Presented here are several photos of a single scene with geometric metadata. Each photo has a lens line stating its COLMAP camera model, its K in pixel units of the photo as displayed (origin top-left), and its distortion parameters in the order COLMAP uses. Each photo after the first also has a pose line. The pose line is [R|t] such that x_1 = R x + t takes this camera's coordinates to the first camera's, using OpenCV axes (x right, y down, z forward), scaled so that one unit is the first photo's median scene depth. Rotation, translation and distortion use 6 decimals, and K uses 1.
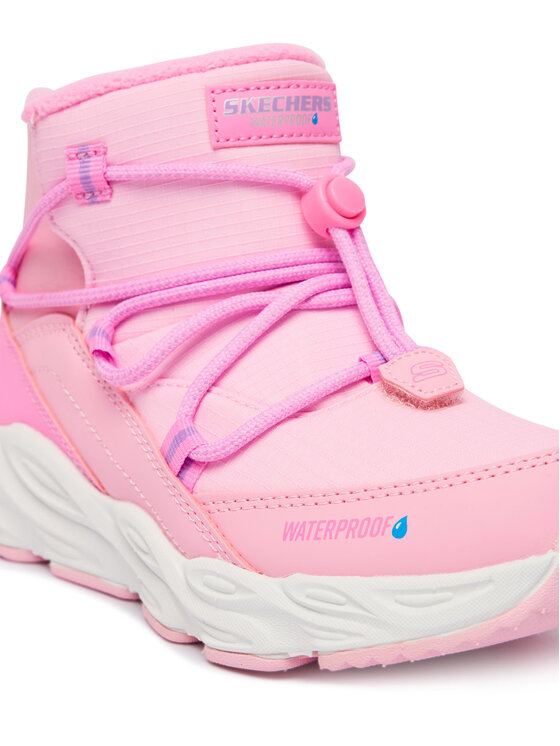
lens RADIAL K [[1620.5, 0, 280.0], [0, 1620.5, 373.0], [0, 0, 1]] dist [-0.049516, -0.176766]
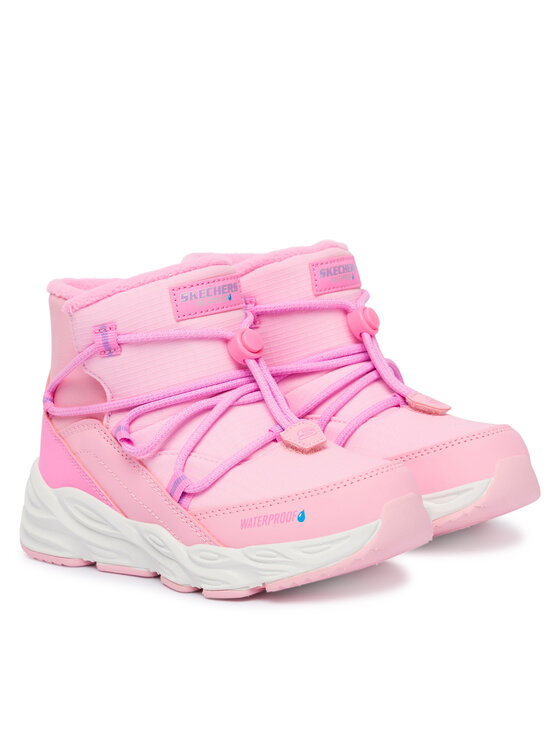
lens RADIAL K [[2195.9, 0, 280.0], [0, 2195.9, 373.0], [0, 0, 1]] dist [-0.061170, 0.001236]
pose [[0.991529, -0.095028, 0.088546, -0.149764], [0.095922, 0.995371, -0.005886, -0.055644], [-0.087577, 0.014330, 0.996055, -1.454325]]
